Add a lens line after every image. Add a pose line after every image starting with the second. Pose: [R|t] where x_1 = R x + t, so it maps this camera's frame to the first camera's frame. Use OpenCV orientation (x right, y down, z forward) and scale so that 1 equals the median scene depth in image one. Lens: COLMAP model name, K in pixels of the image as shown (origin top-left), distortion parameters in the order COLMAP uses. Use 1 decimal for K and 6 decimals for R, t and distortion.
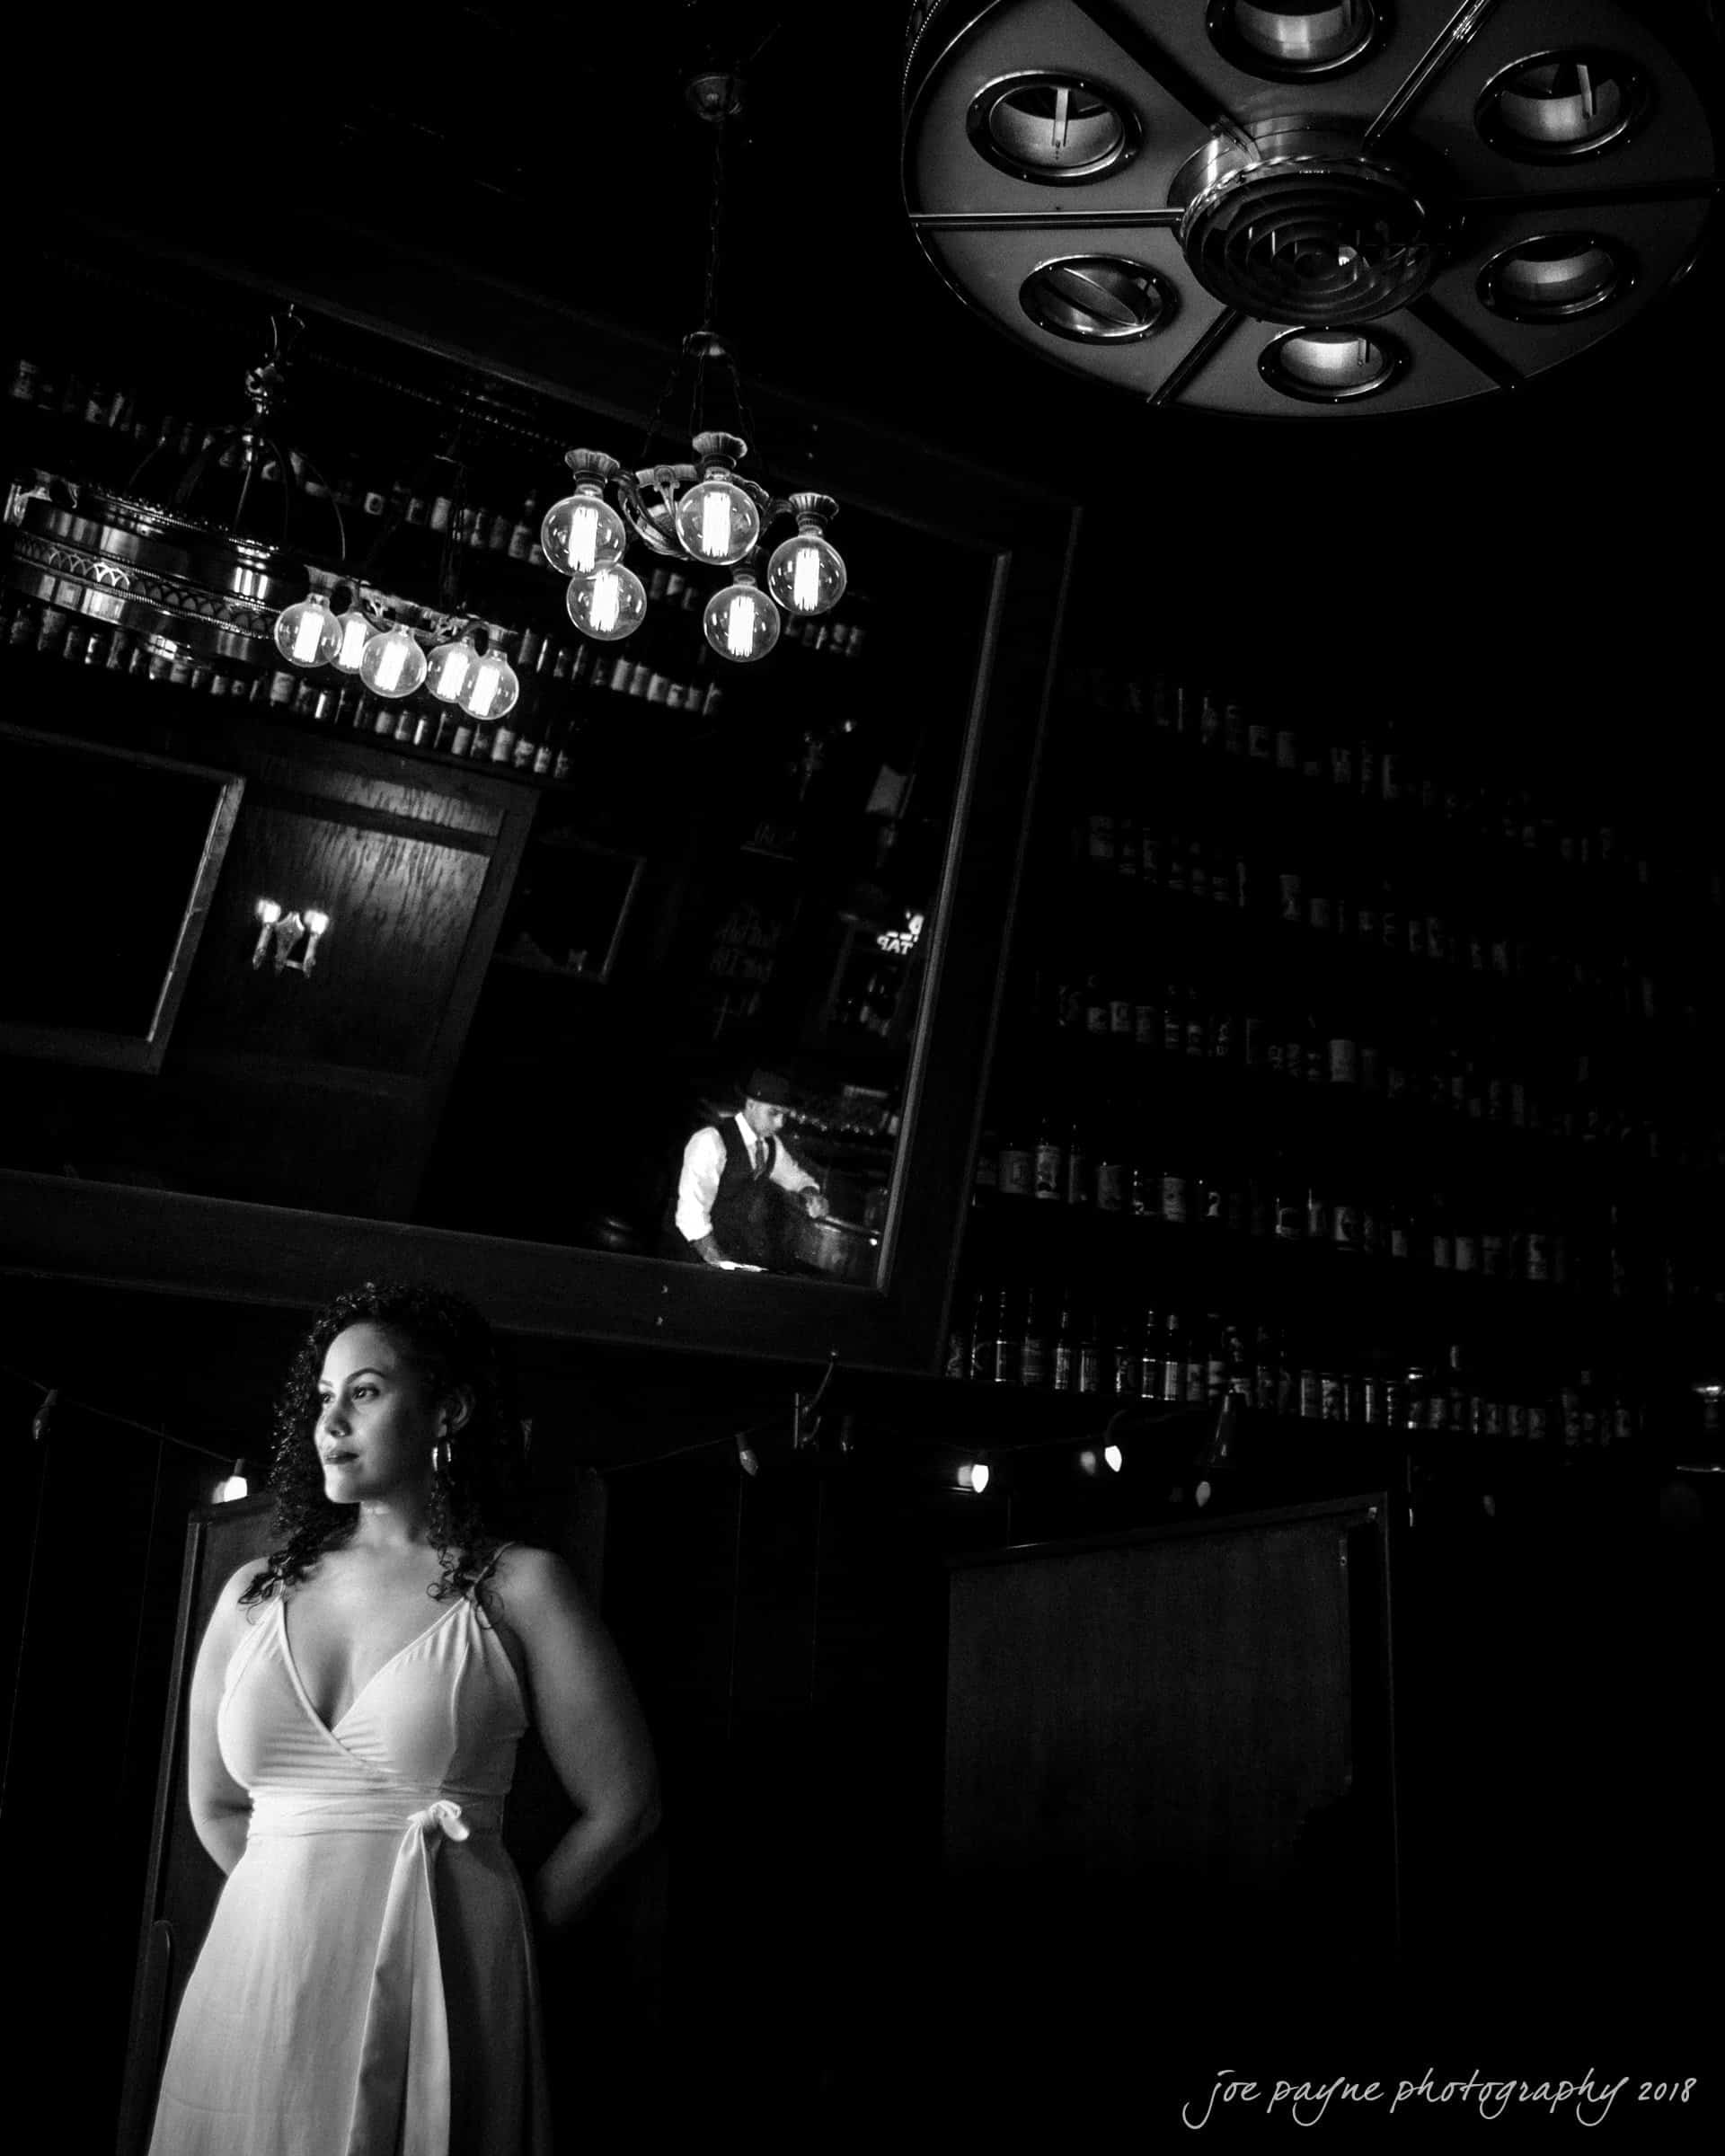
lens RADIAL K [[1706.4, 0, 862.5], [0, 1706.4, 1078.0], [0, 0, 1]] dist [-0.007044, 0.001671]
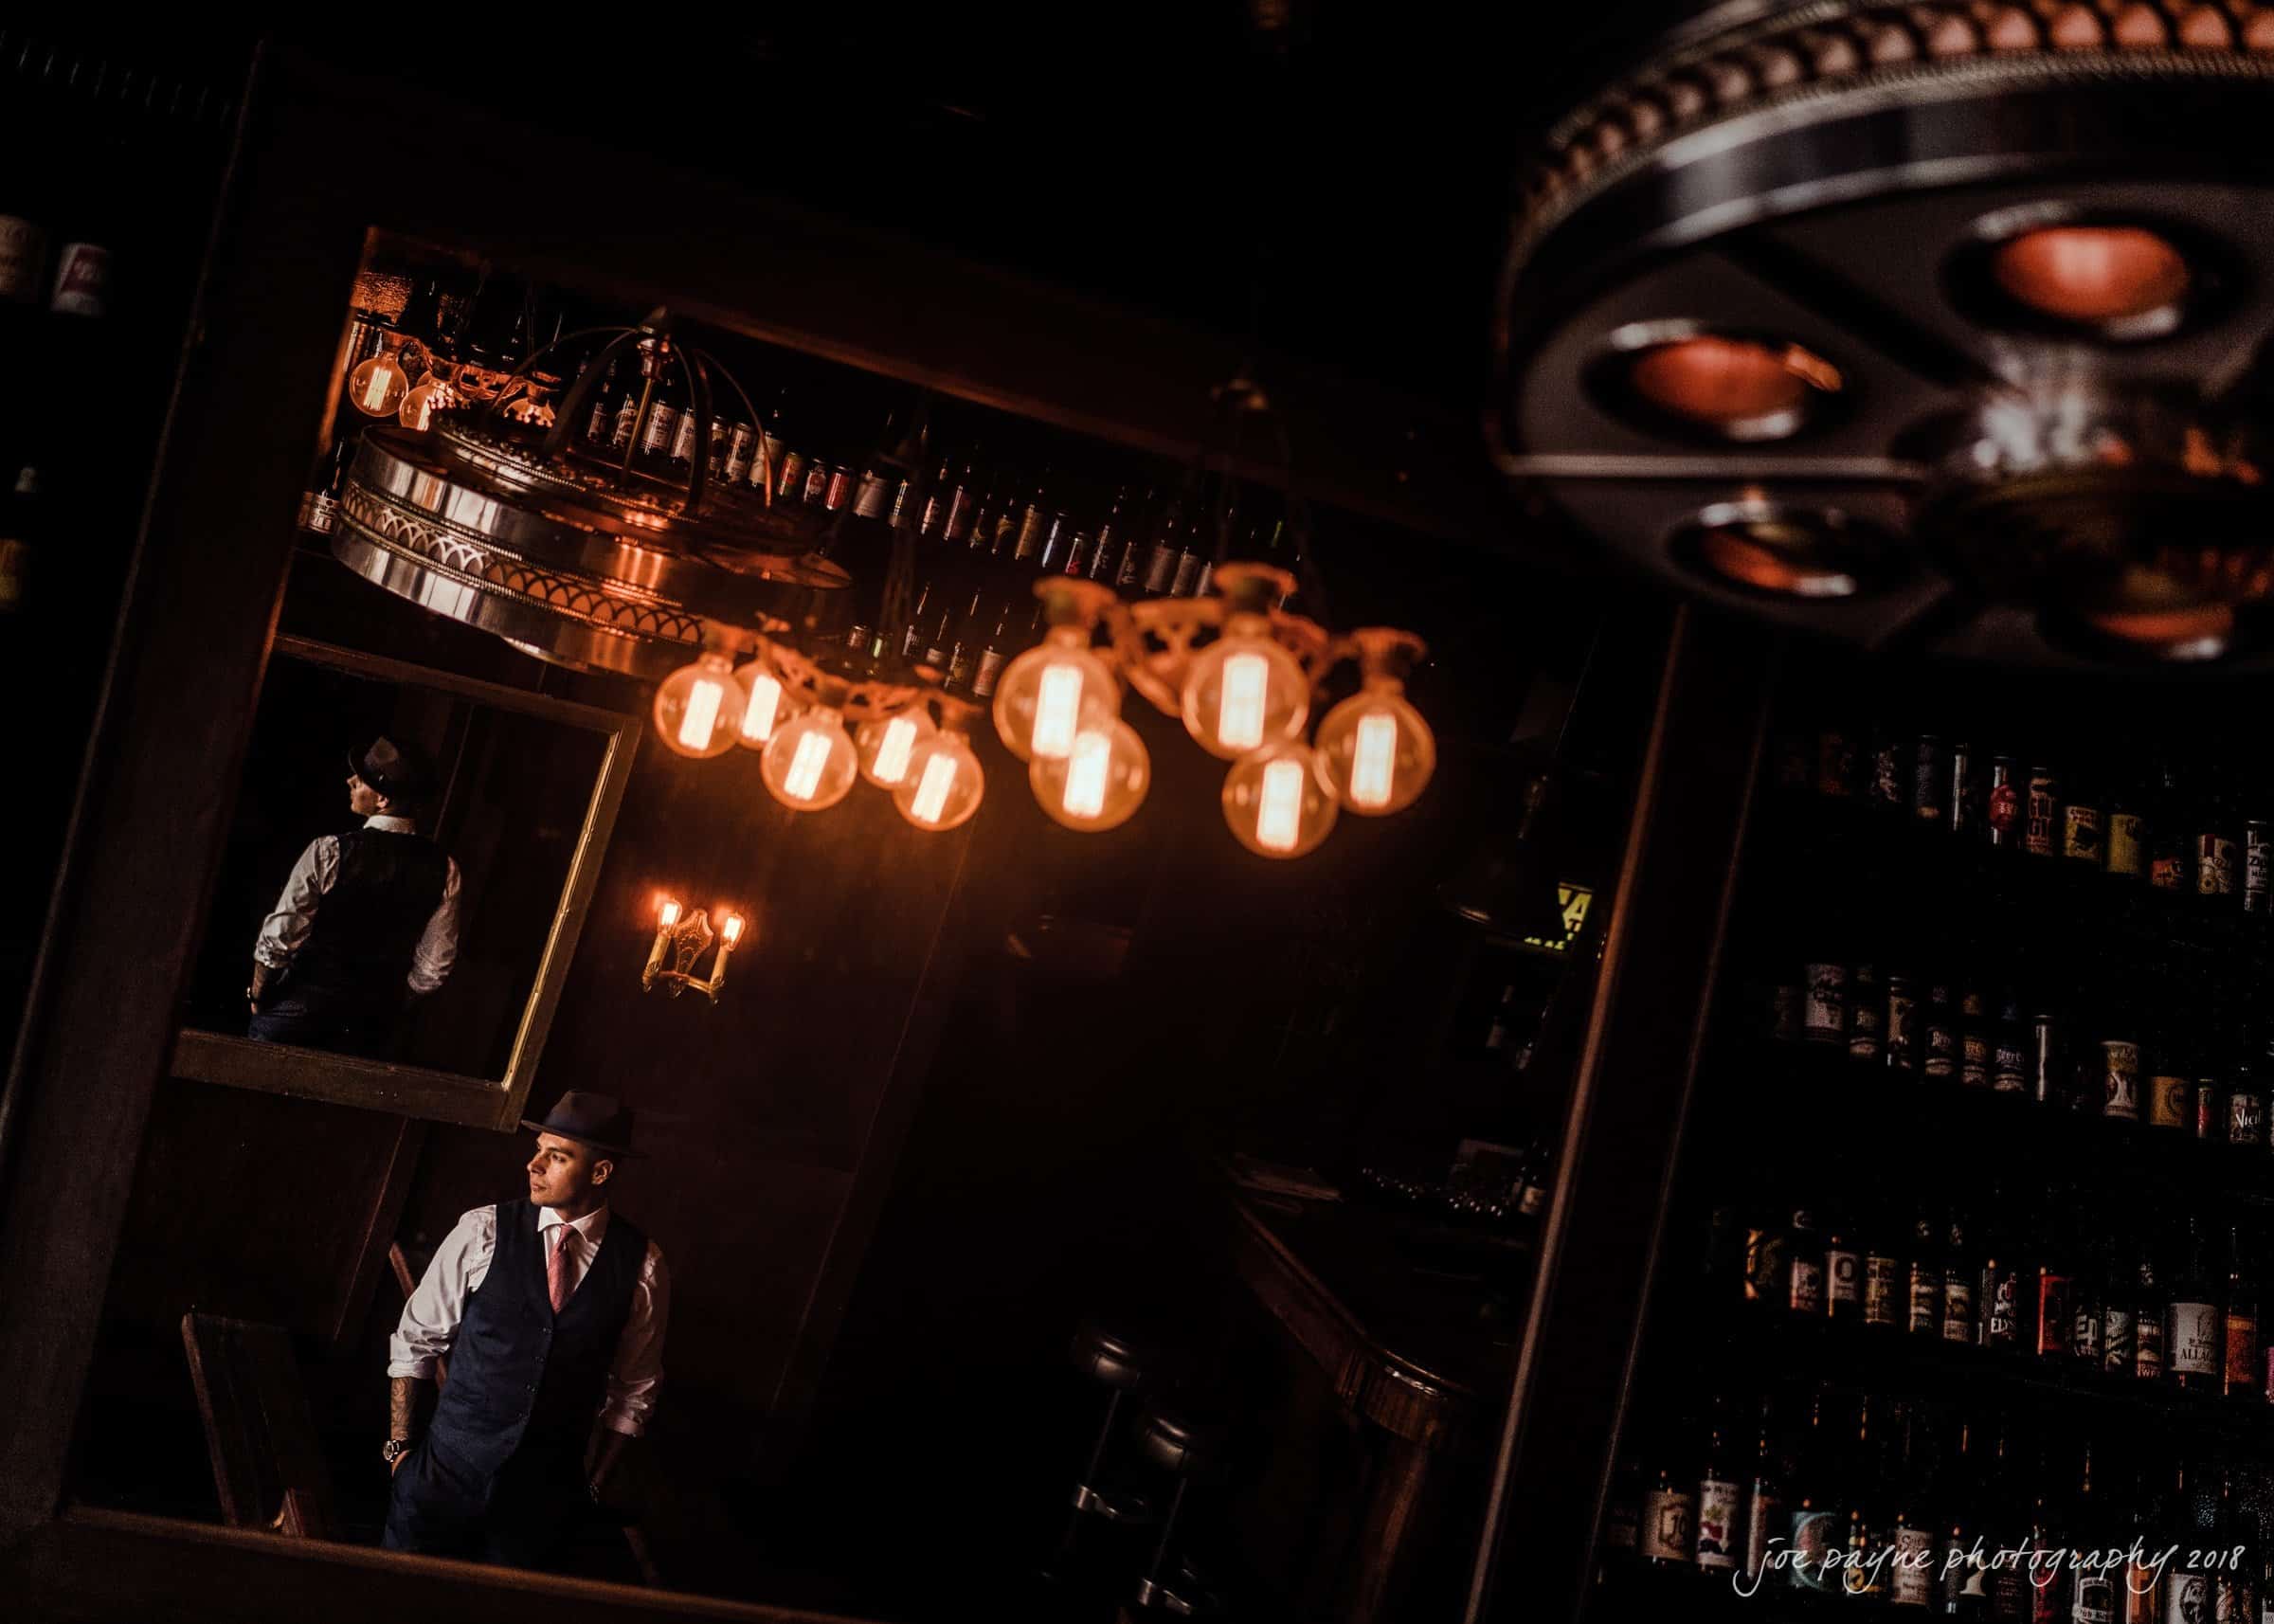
lens RADIAL K [[2420.8, 0, 1137.0], [0, 2420.8, 812.0], [0, 0, 1]] dist [-0.002154, 0.052339]
pose [[0.985805, 0.037465, -0.163660, 0.025957], [-0.036911, 0.999298, 0.006430, -0.208212], [0.163786, -0.000298, 0.986496, 0.011260]]
